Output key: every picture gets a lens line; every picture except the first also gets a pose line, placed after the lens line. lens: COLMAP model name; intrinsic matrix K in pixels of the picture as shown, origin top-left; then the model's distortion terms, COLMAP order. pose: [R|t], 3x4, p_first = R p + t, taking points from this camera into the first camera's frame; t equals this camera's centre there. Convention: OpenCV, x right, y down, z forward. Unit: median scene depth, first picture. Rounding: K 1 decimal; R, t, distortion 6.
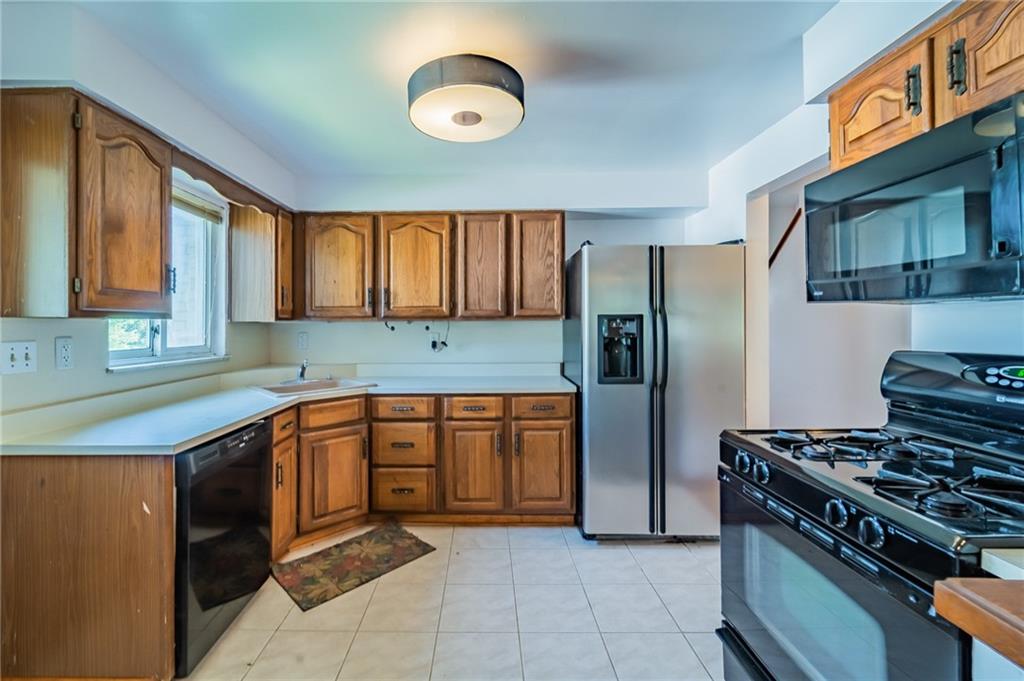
lens RADIAL K [[425.4, 0, 484.7], [0, 425.4, 323.3], [0, 0, 1]] dist [-0.000342, -0.000186]
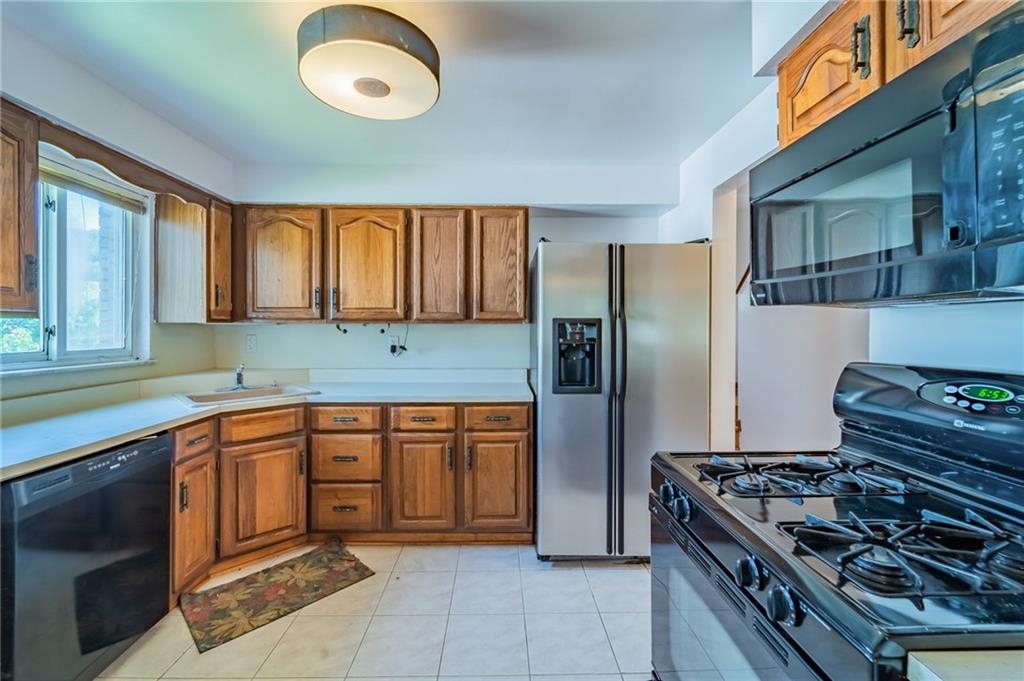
lens RADIAL K [[417.4, 0, 509.2], [0, 417.4, 329.5], [0, 0, 1]] dist [0.000305, -0.000614]
pose [[0.999532, 0.006916, 0.029784, 0.133531], [-0.007147, 0.999945, 0.007678, -0.002206], [-0.029729, -0.007887, 0.999527, 0.091457]]
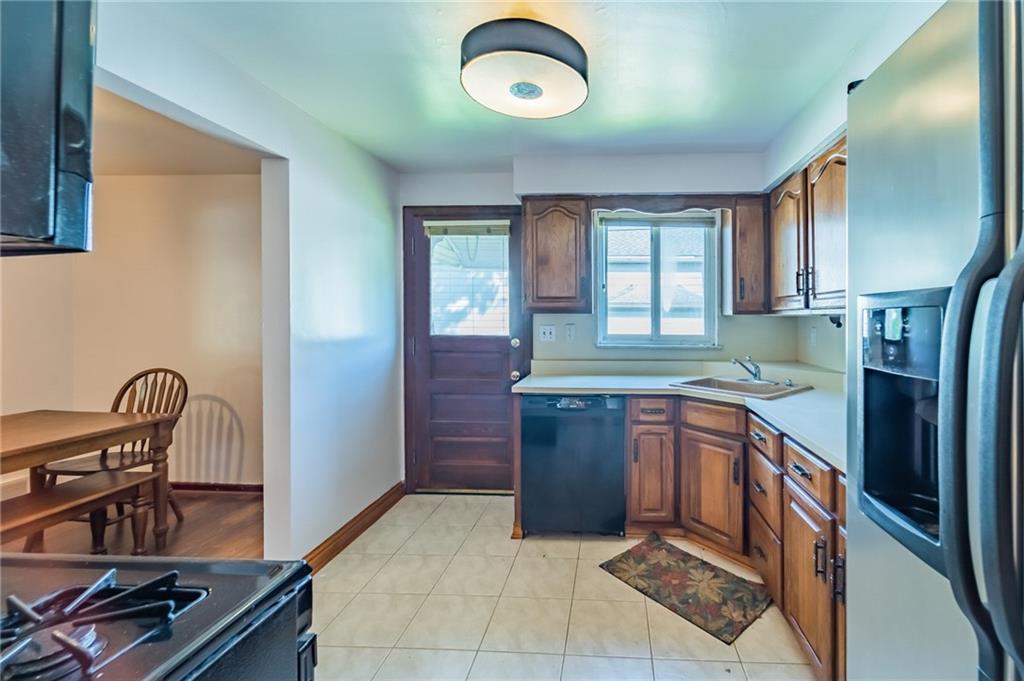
lens RADIAL K [[443.8, 0, 585.7], [0, 443.8, 318.1], [0, 0, 1]] dist [-0.000727, -0.000113]
pose [[-0.041630, 0.005763, -0.999116, 0.567496], [-0.000758, 0.999983, 0.005799, -0.002981], [0.999133, 0.000999, -0.041624, 0.738904]]
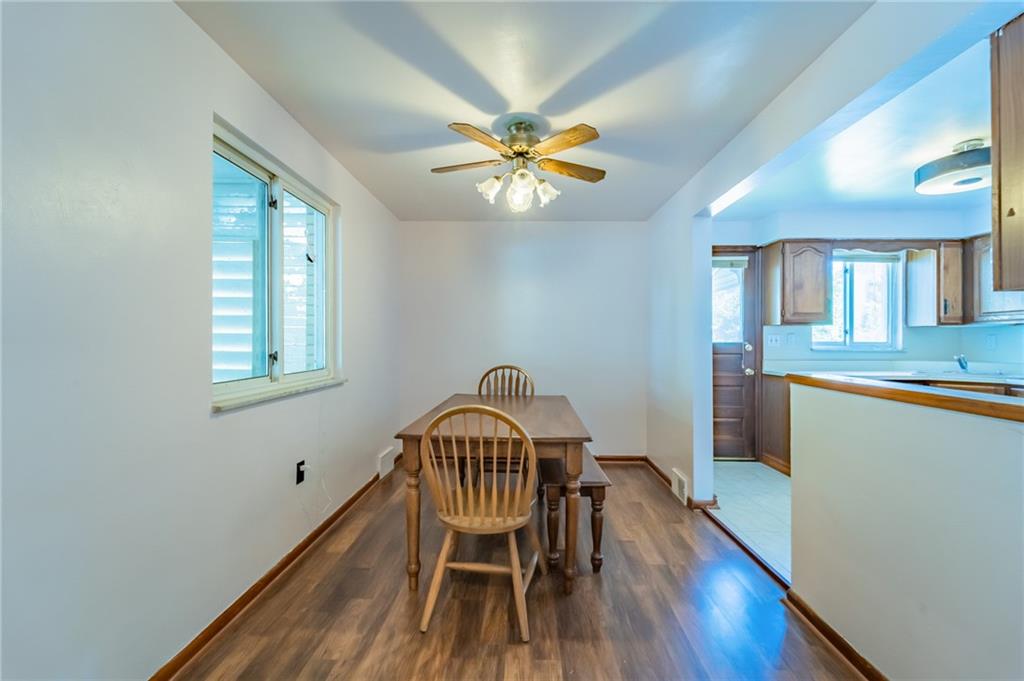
lens RADIAL K [[418.7, 0, 512.0], [0, 418.7, 340.5], [0, 0, 1]] dist [0.000687, -0.000042]
pose [[-0.022740, -0.000399, -0.999741, 0.921996], [-0.001688, 0.999999, -0.000361, 0.047702], [0.999740, 0.001680, -0.022741, -0.345902]]
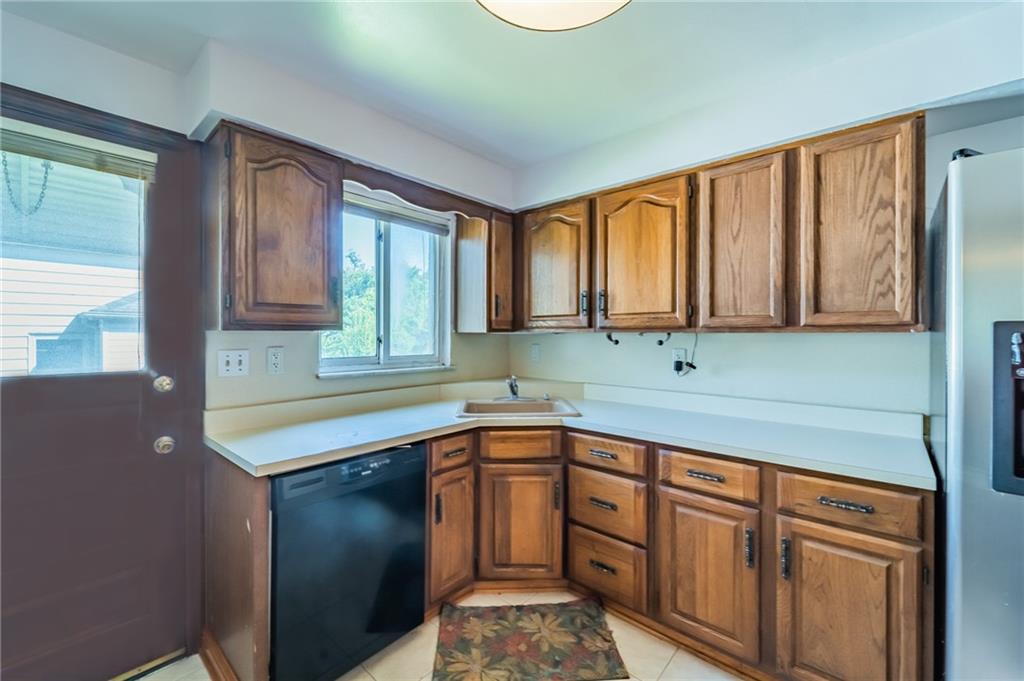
lens RADIAL K [[422.3, 0, 519.7], [0, 422.3, 333.2], [0, 0, 1]] dist [0.000238, -0.000404]
pose [[0.760756, 0.006243, -0.649008, 0.167014], [-0.004250, 0.999980, 0.004637, -0.008662], [0.649024, -0.000769, 0.760767, 0.359605]]
